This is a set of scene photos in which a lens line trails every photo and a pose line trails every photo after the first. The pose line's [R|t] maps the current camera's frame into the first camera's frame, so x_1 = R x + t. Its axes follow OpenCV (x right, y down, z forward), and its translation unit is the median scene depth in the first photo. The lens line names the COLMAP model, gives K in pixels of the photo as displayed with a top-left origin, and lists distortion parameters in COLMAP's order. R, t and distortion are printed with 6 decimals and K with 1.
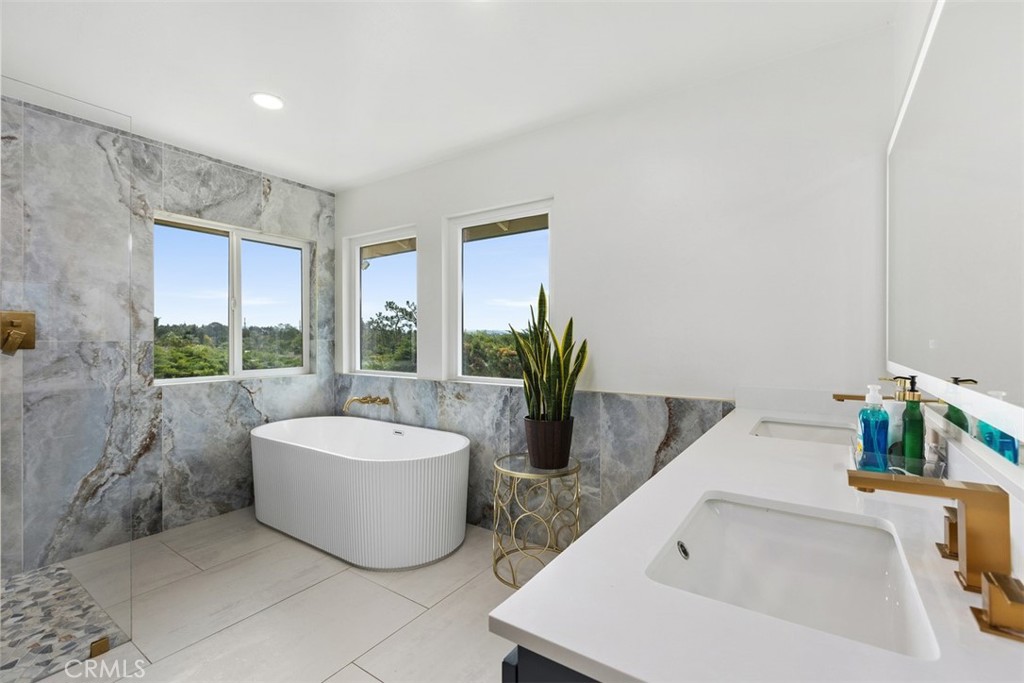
lens RADIAL K [[453.5, 0, 512.5], [0, 453.5, 336.1], [0, 0, 1]] dist [-0.000099, -0.000128]
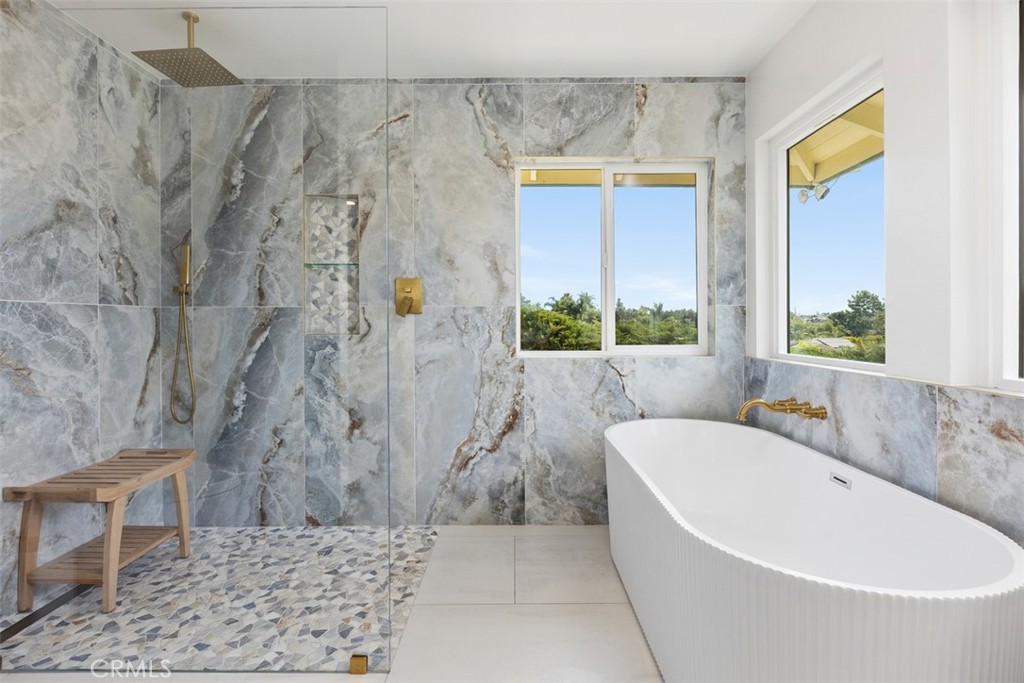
lens RADIAL K [[483.3, 0, 511.7], [0, 483.3, 325.5], [0, 0, 1]] dist [-0.008785, -0.000344]
pose [[0.563324, 0.002910, -0.826231, -0.019981], [0.006398, 0.999948, 0.007884, 0.040326], [0.826211, -0.009727, 0.563277, 0.464223]]
